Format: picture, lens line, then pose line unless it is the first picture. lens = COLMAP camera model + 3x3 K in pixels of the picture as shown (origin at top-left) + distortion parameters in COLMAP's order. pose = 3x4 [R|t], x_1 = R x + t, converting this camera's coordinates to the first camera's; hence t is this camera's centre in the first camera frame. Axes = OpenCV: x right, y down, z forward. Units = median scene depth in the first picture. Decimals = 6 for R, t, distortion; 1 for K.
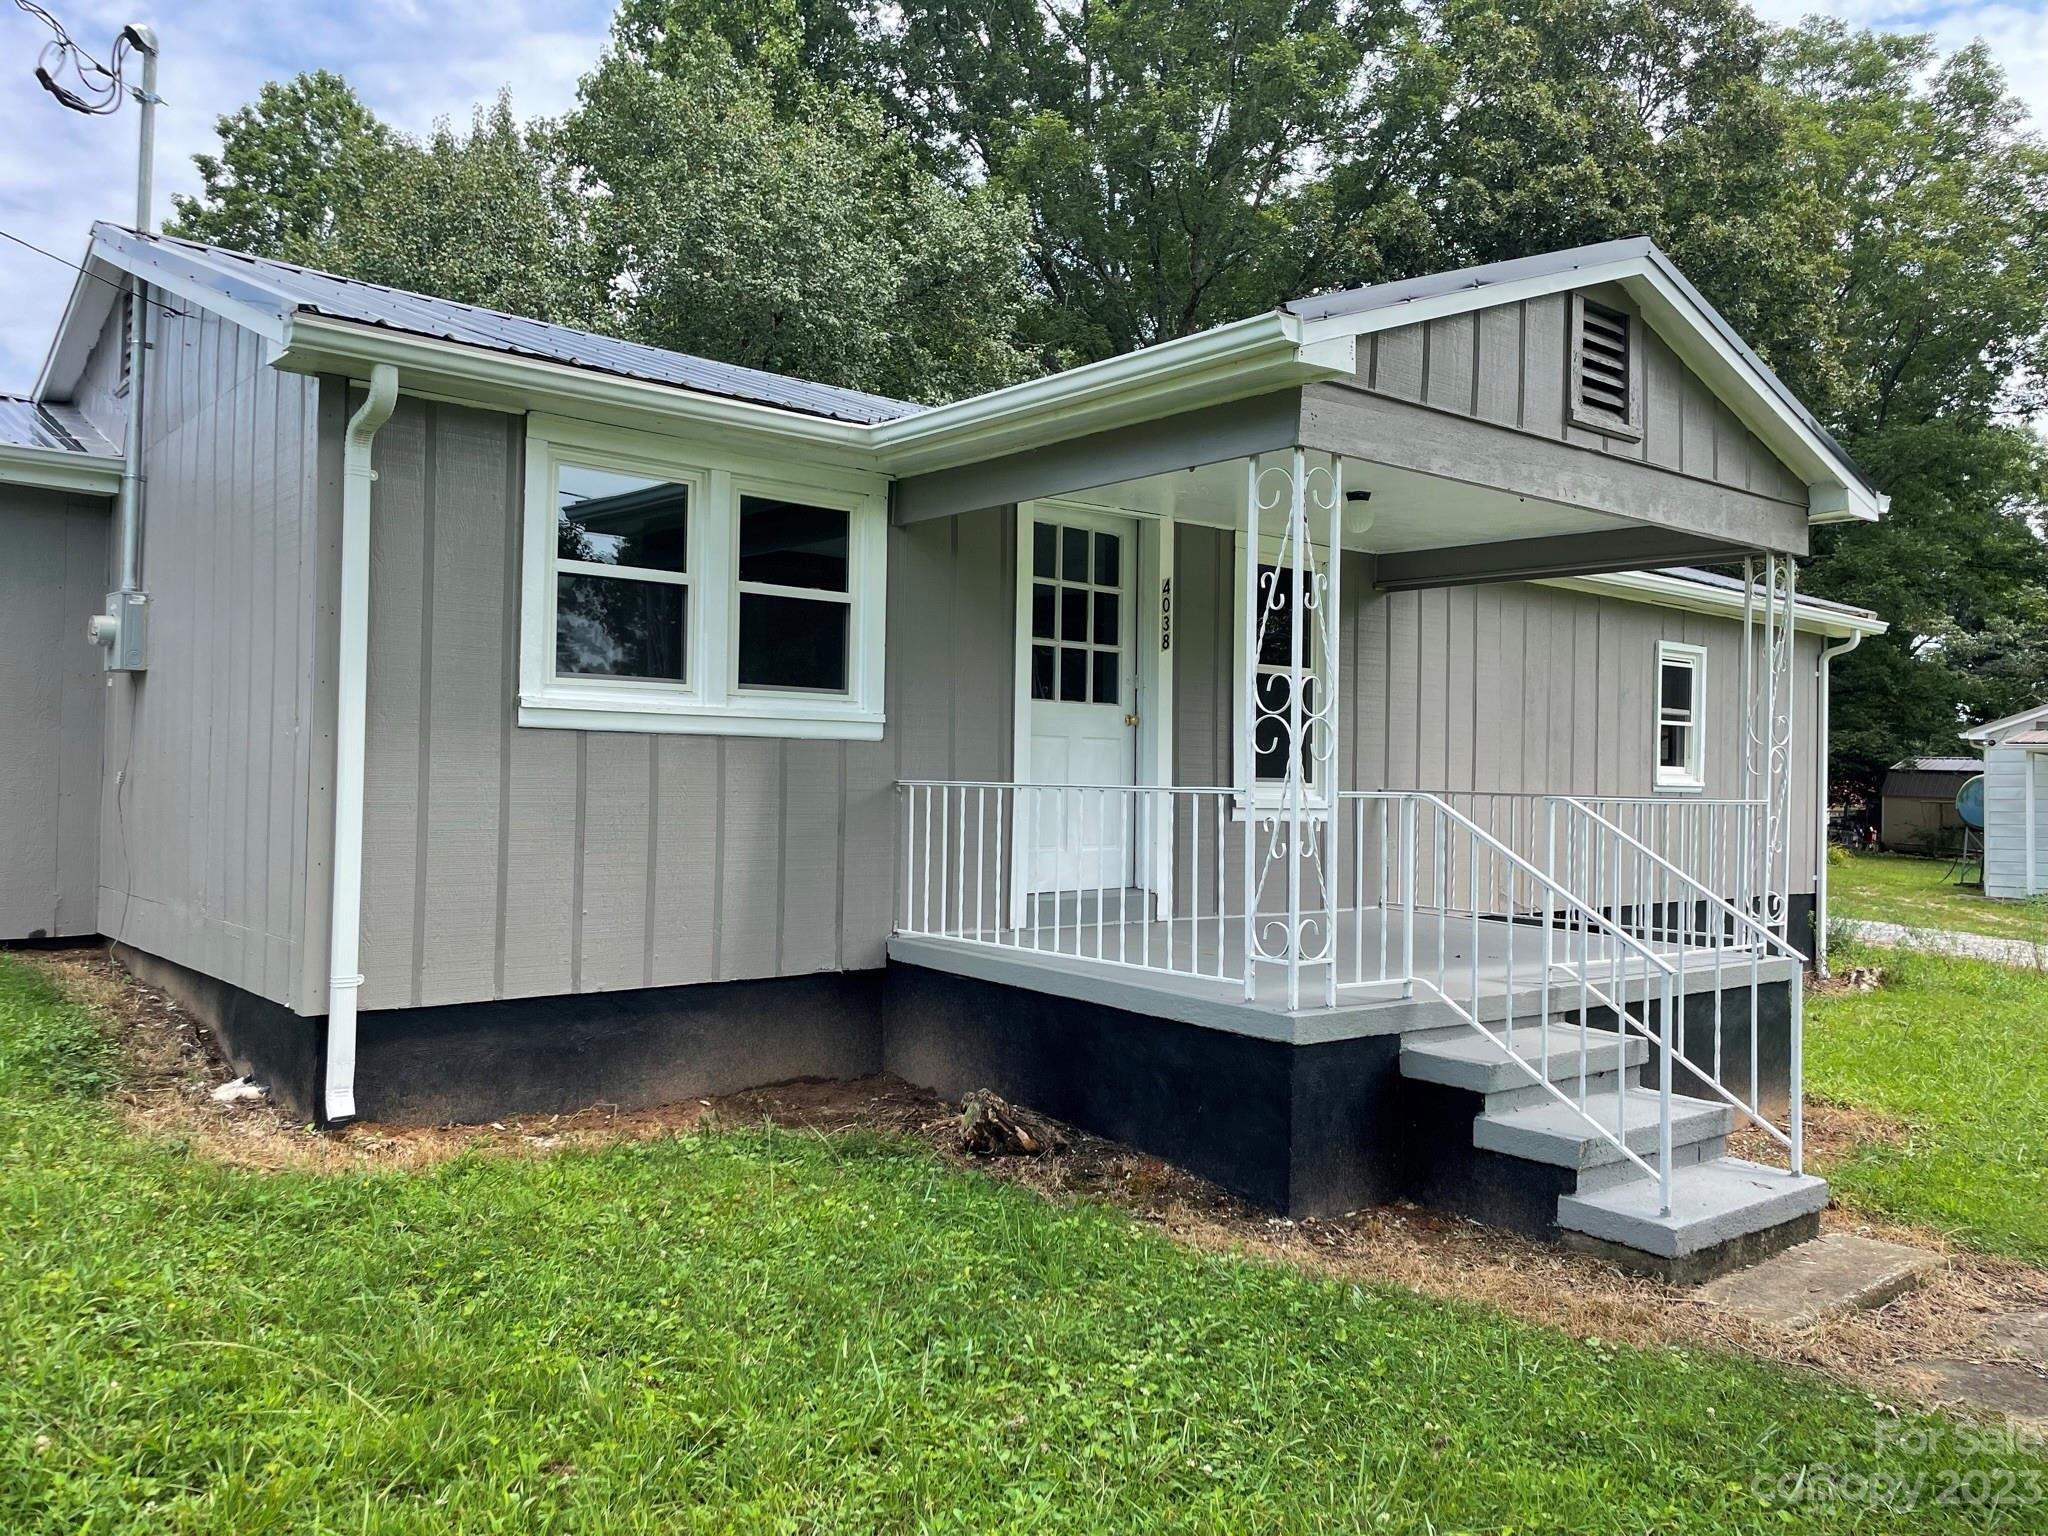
lens RADIAL K [[1546.1, 0, 1009.5], [0, 1546.1, 760.9], [0, 0, 1]] dist [0.092955, -0.118767]
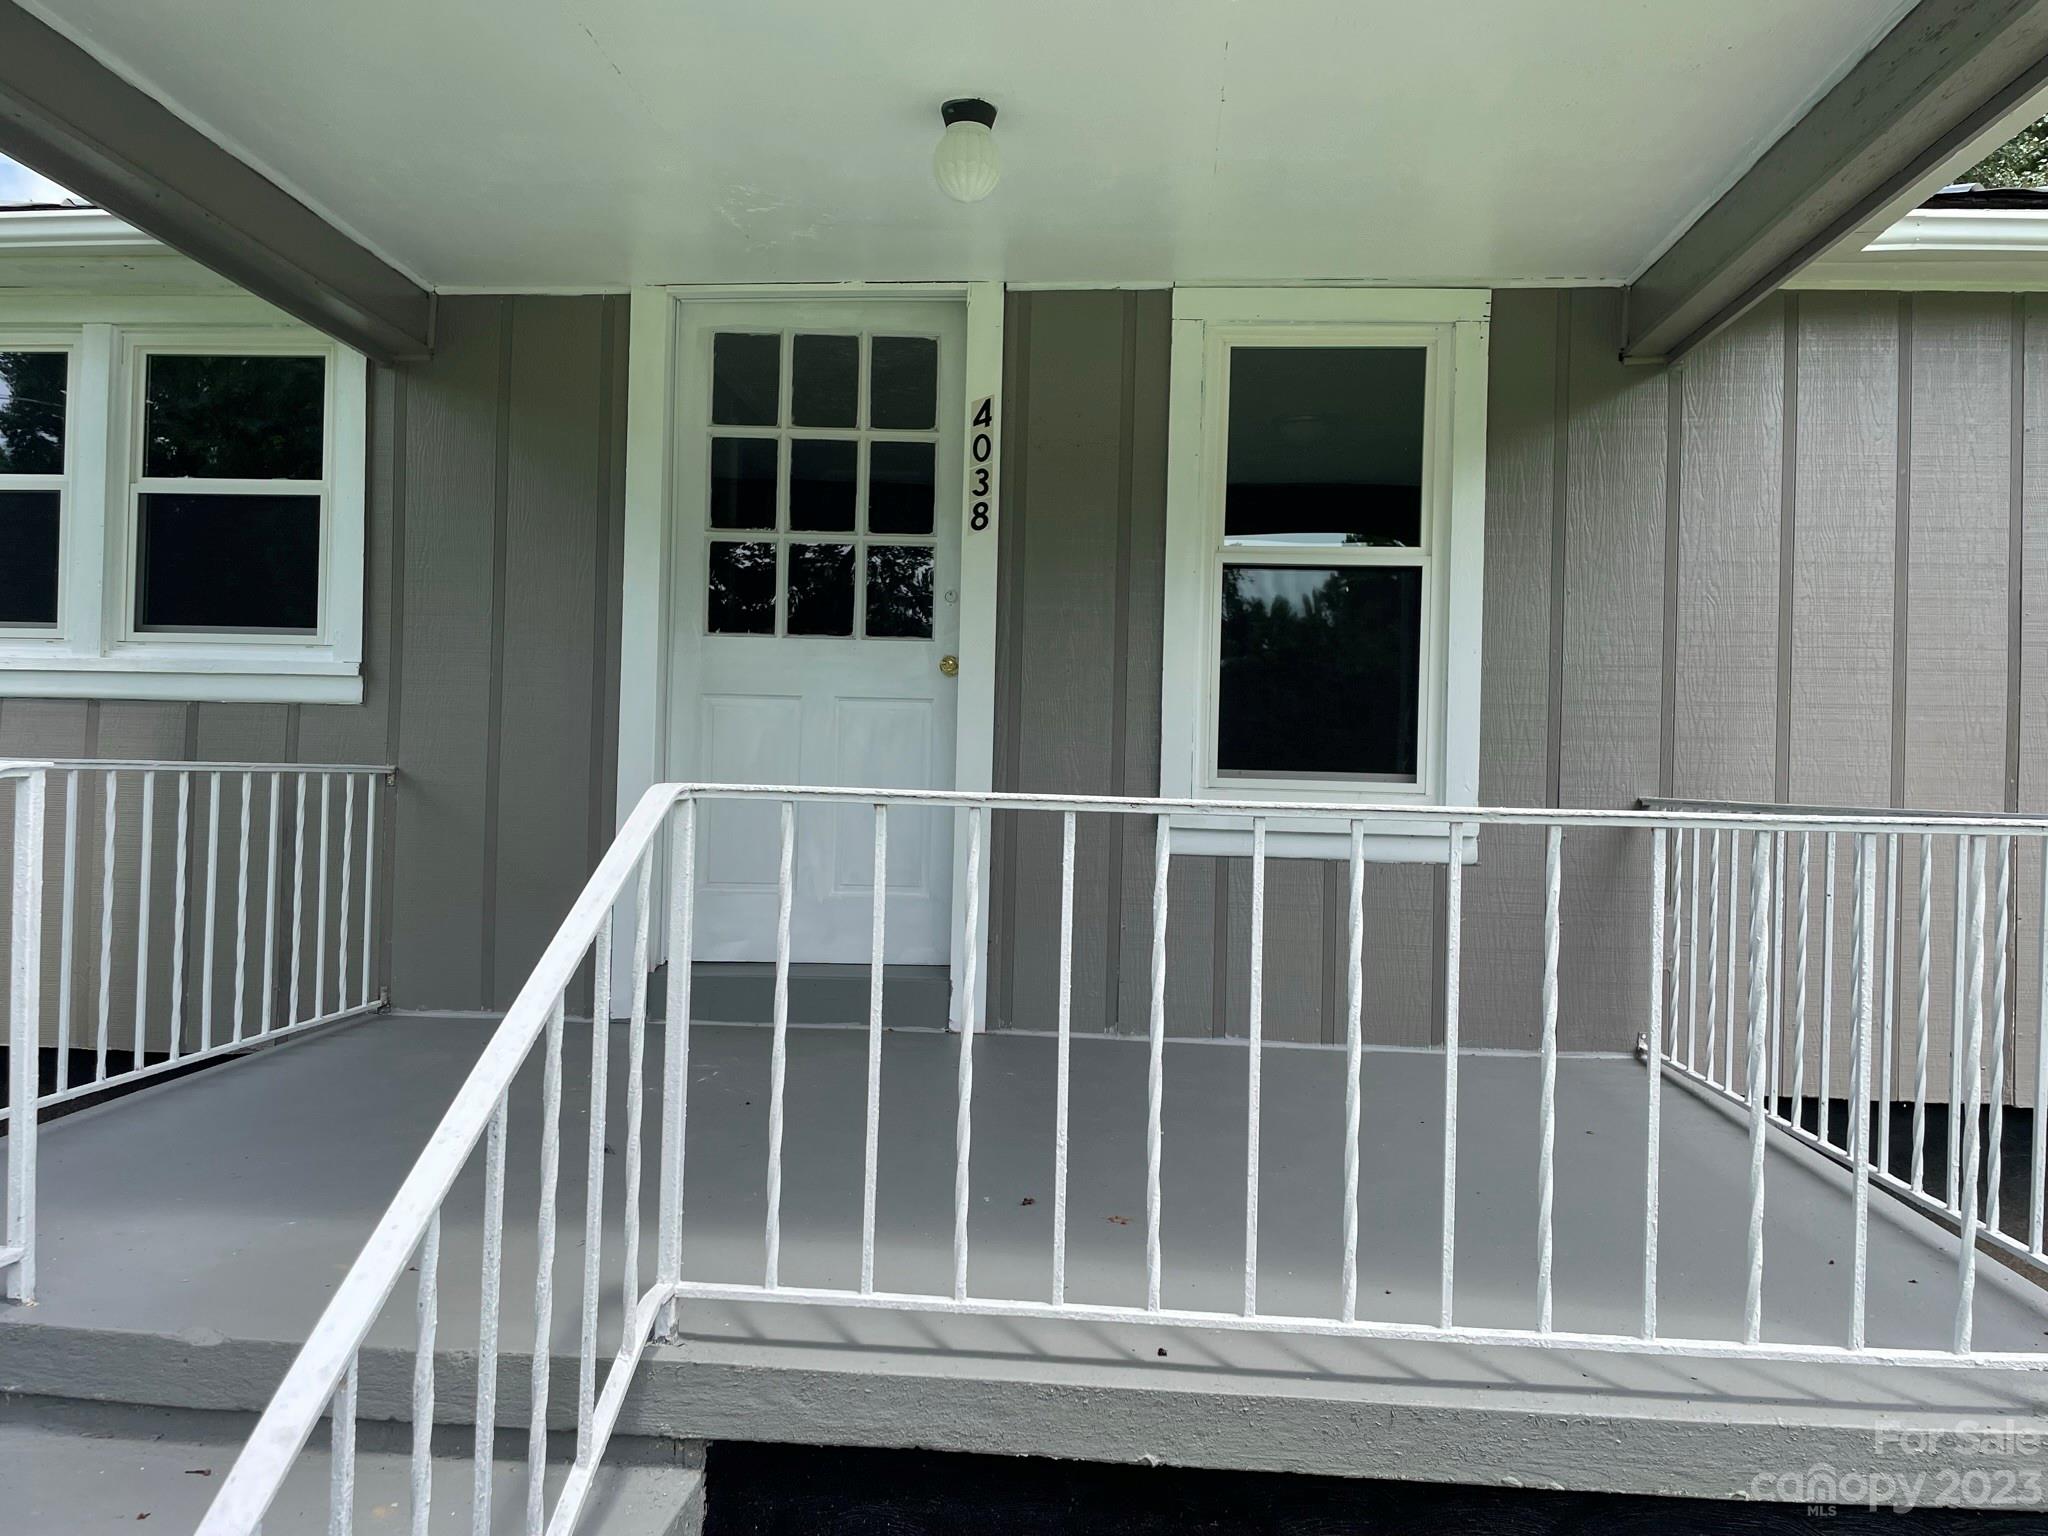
lens RADIAL K [[1546.1, 0, 1018.7], [0, 1546.1, 761.8], [0, 0, 1]] dist [0.092955, -0.118767]
pose [[0.713247, -0.002498, -0.700908, 0.568114], [-0.004662, 0.999955, -0.008307, 0.015090], [0.700897, 0.009193, 0.713203, 0.725945]]
